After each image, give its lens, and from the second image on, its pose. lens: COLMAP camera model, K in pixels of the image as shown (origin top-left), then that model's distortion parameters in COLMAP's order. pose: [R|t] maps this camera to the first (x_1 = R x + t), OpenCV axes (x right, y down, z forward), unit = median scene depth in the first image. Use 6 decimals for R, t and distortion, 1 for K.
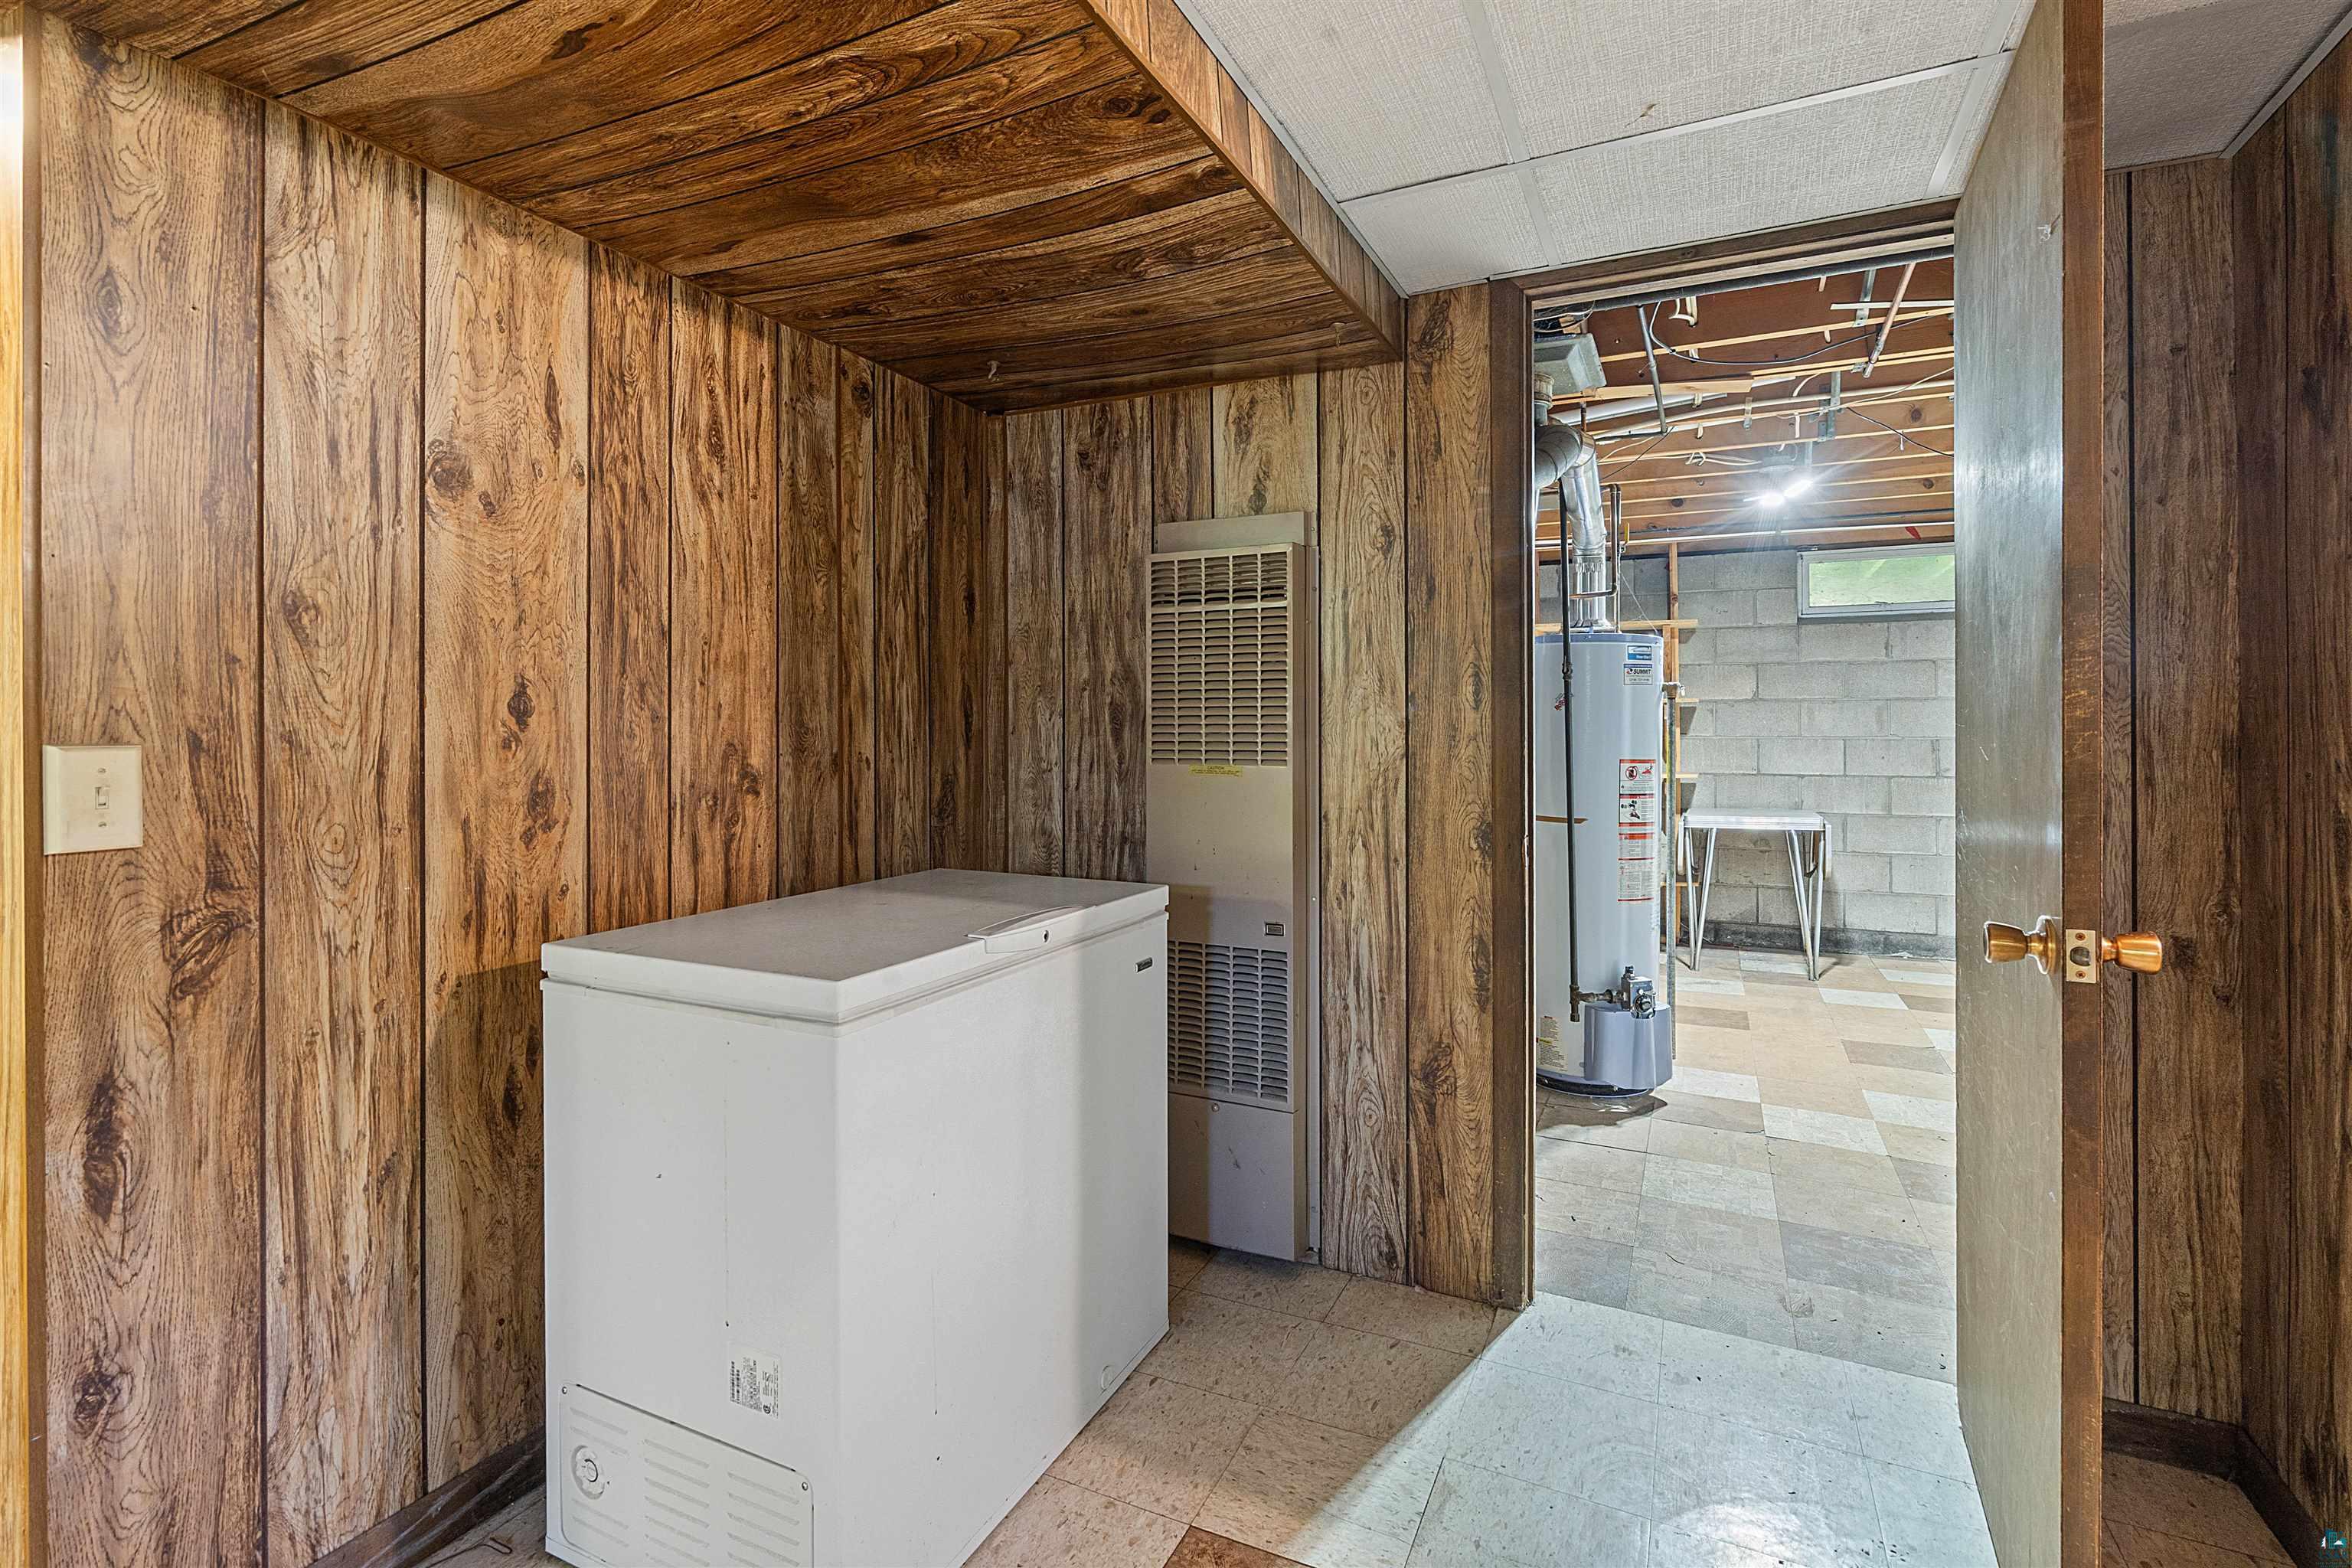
lens RADIAL K [[1085.1, 0, 1186.7], [0, 1085.1, 720.2], [0, 0, 1]] dist [-0.004386, 0.002137]
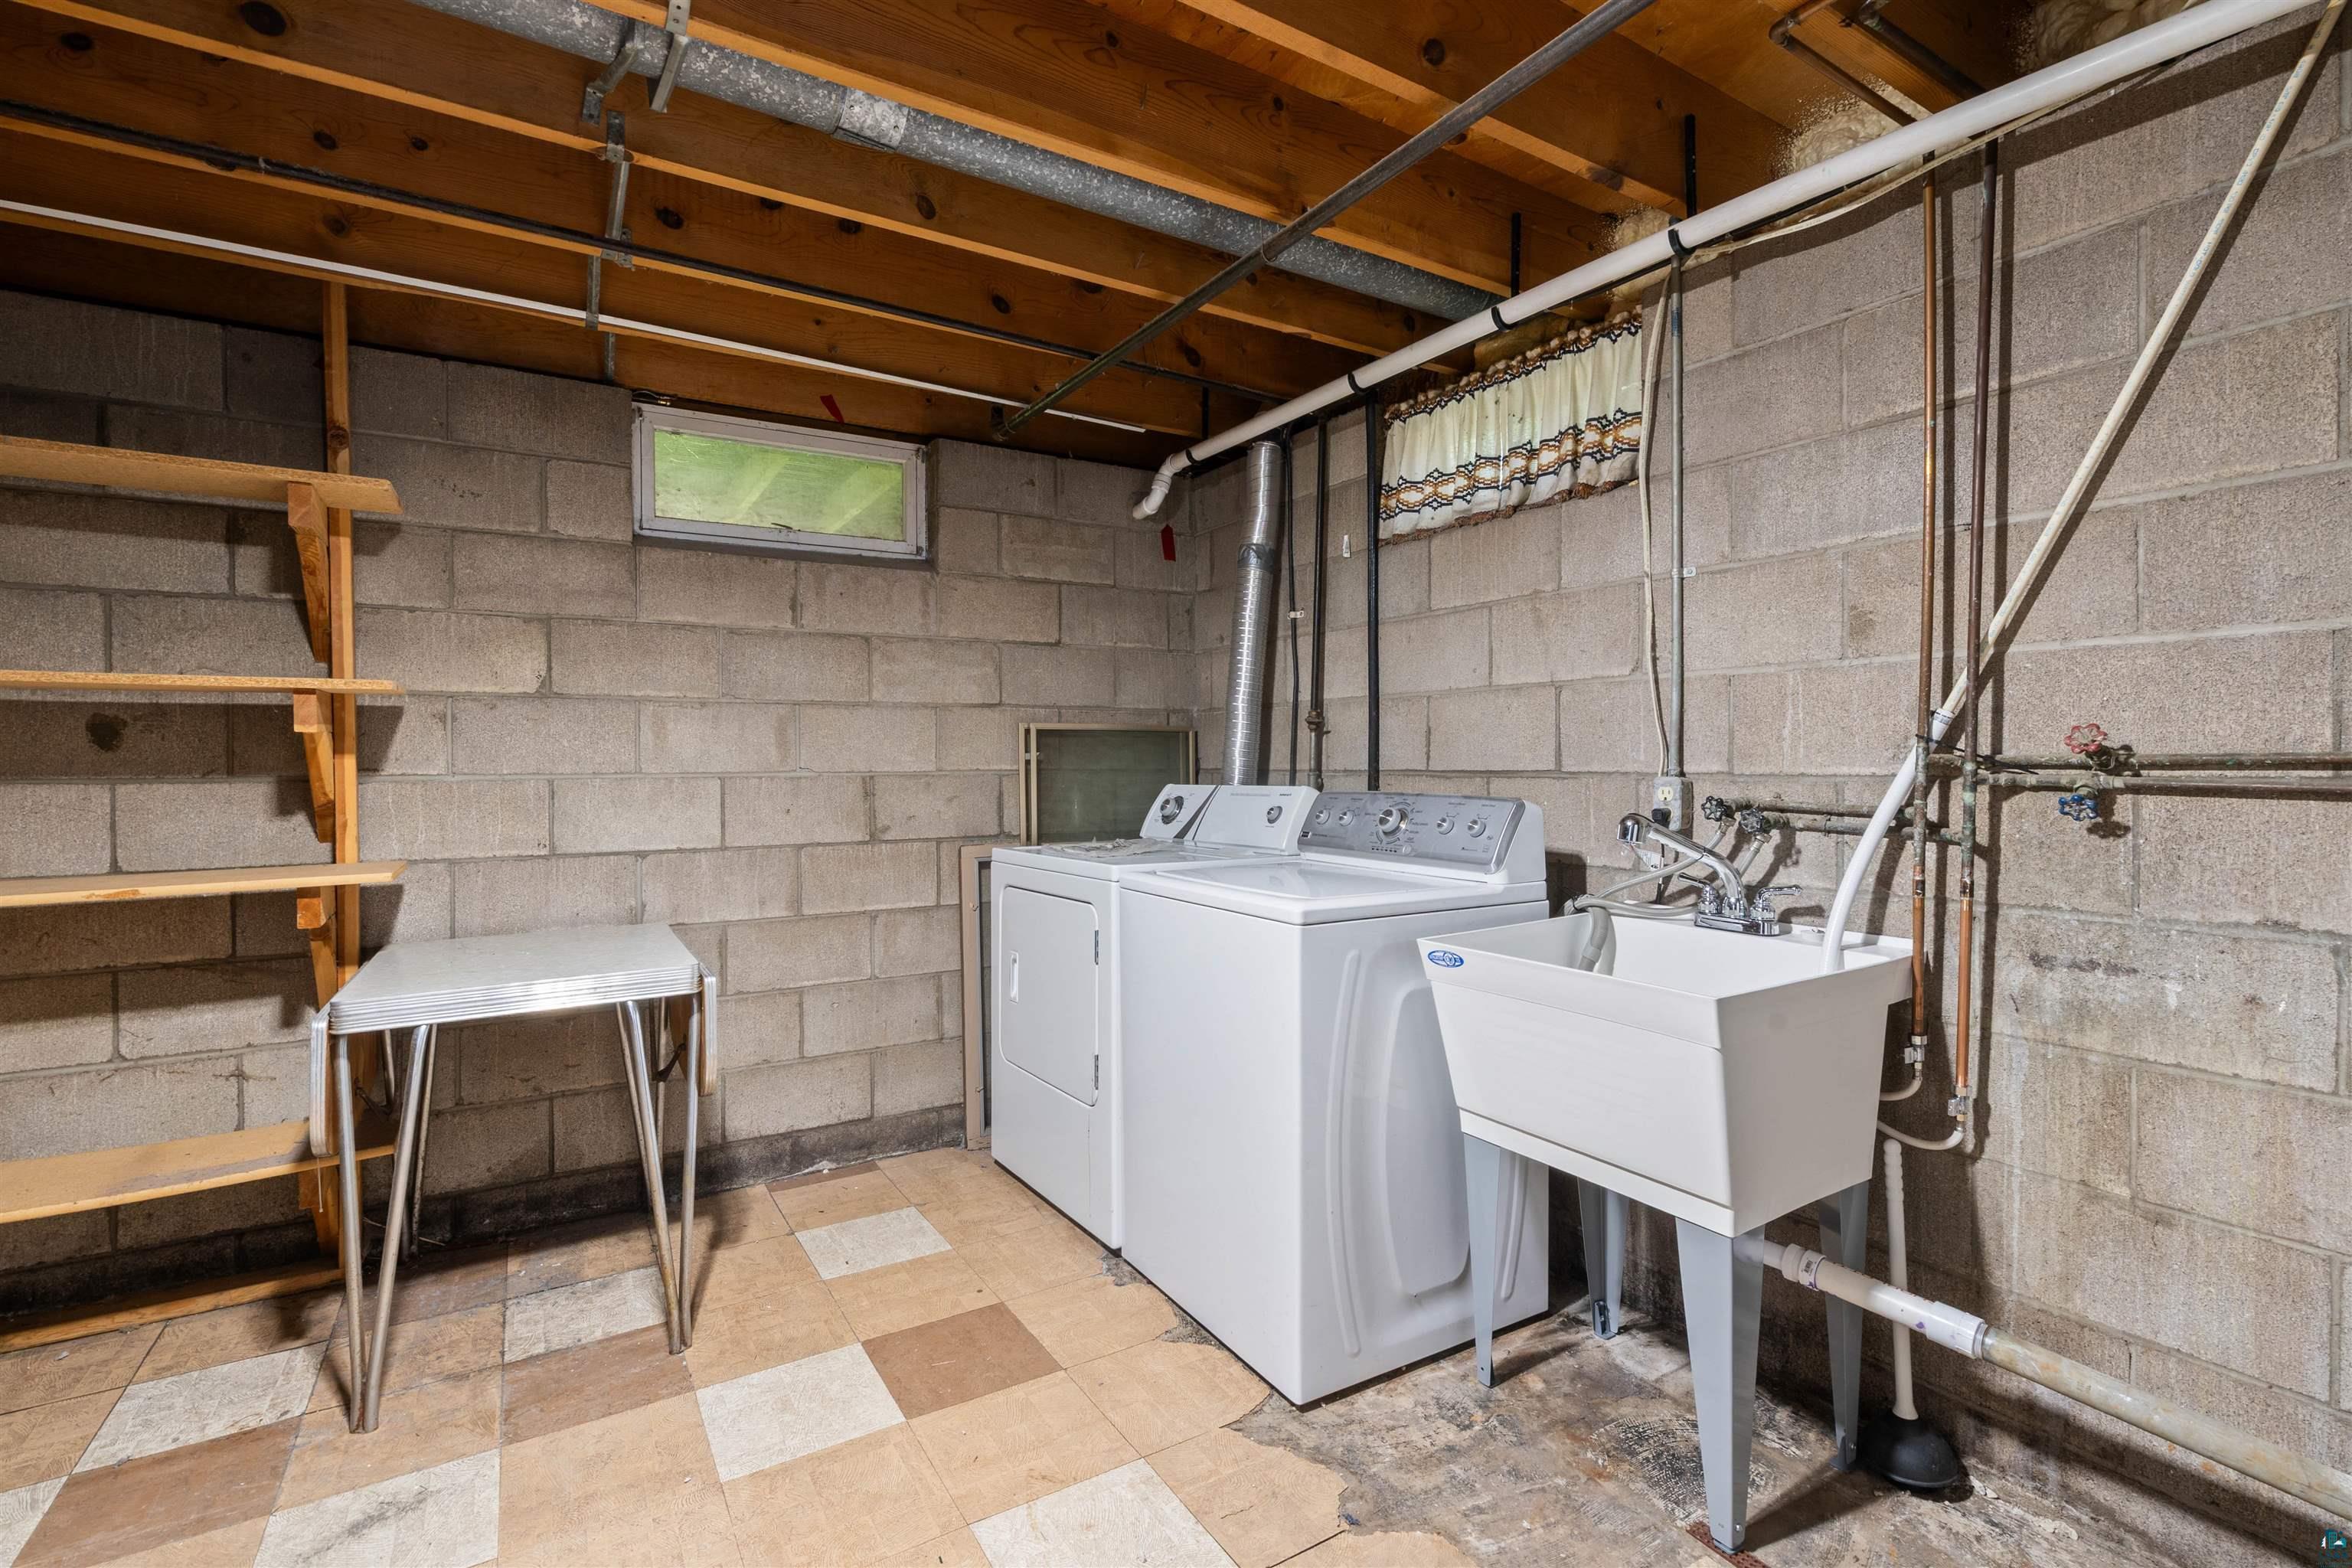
lens RADIAL K [[1085.1, 0, 1177.6], [0, 1085.1, 770.8], [0, 0, 1]] dist [-0.004386, 0.002137]
pose [[0.547525, -0.012351, 0.836698, 0.289965], [-0.005107, 0.999823, 0.018100, 0.003588], [-0.836774, -0.014183, 0.547365, 0.528927]]
